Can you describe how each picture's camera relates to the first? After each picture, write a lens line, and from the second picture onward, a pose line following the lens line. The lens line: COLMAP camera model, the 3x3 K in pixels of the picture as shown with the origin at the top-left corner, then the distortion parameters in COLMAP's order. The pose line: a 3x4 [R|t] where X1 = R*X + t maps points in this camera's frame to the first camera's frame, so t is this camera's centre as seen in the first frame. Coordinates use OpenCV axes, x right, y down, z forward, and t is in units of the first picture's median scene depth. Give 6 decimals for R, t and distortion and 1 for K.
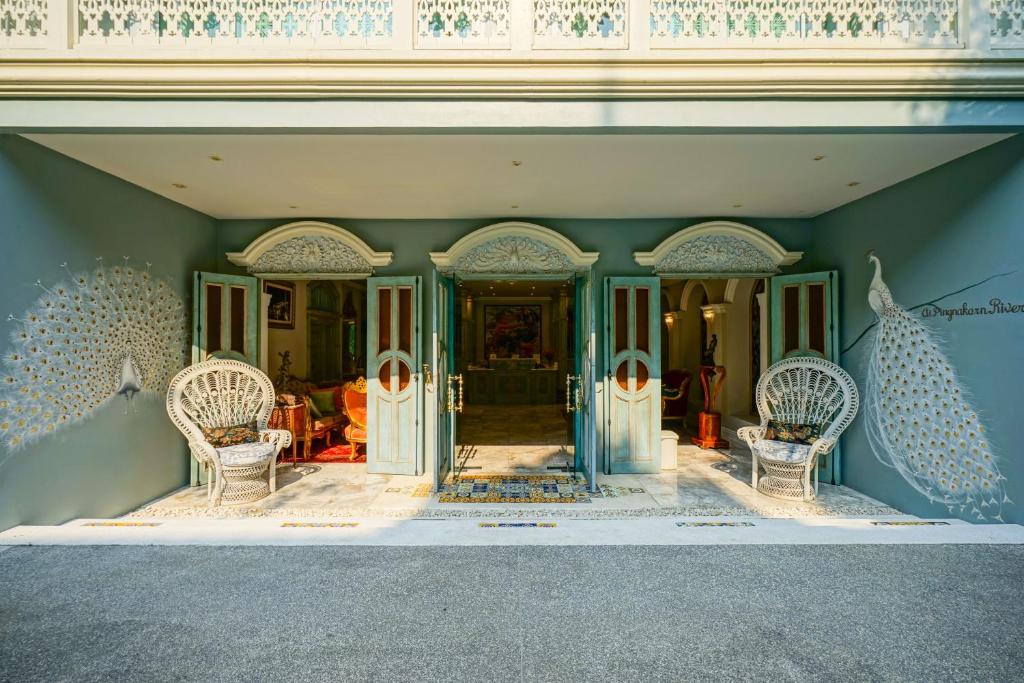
lens RADIAL K [[909.3, 0, 513.1], [0, 909.3, 341.1], [0, 0, 1]] dist [0.006273, -0.005487]
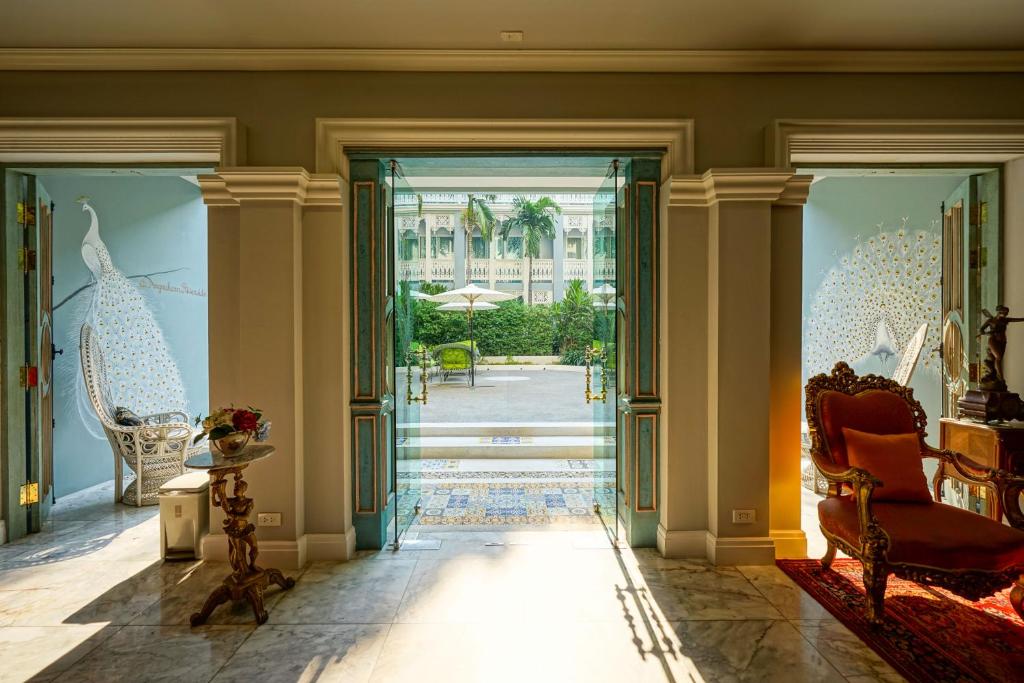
lens RADIAL K [[909.3, 0, 513.0], [0, 909.3, 341.4], [0, 0, 1]] dist [0.006273, -0.005487]
pose [[-0.999994, 0.003119, -0.001371, -0.002908], [0.003114, 0.999987, 0.004050, 0.034976], [0.001384, 0.004046, -0.999991, 1.971096]]
